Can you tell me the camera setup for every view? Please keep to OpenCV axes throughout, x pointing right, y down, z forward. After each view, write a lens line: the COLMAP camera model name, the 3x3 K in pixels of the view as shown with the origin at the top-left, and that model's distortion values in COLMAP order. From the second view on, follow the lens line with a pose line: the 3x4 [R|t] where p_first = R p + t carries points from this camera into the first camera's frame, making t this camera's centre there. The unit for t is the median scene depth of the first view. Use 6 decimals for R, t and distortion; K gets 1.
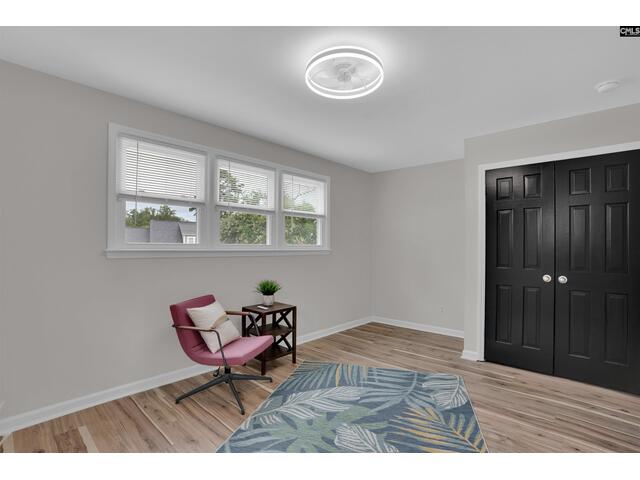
lens RADIAL K [[309.6, 0, 320.0], [0, 309.6, 240.0], [0, 0, 1]] dist [-0.101648, 0.039637]
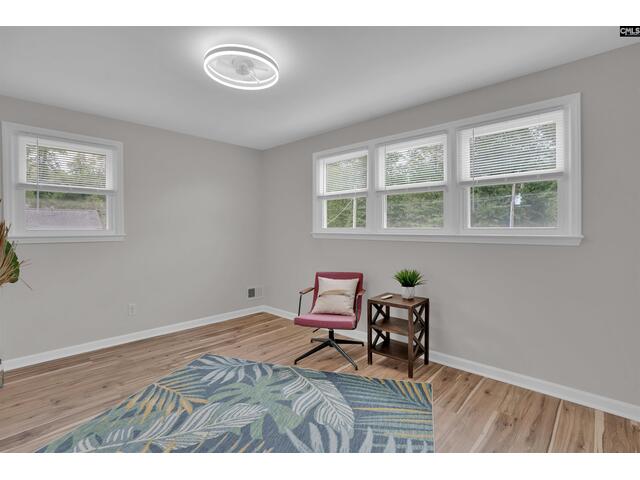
lens RADIAL K [[307.5, 0, 322.3], [0, 307.5, 229.5], [0, 0, 1]] dist [-0.060737, 0.024748]
pose [[-0.007476, -0.006047, -0.999954, 0.850412], [0.018070, 0.999818, -0.006182, 0.025166], [0.999809, -0.018115, -0.007365, 0.949274]]
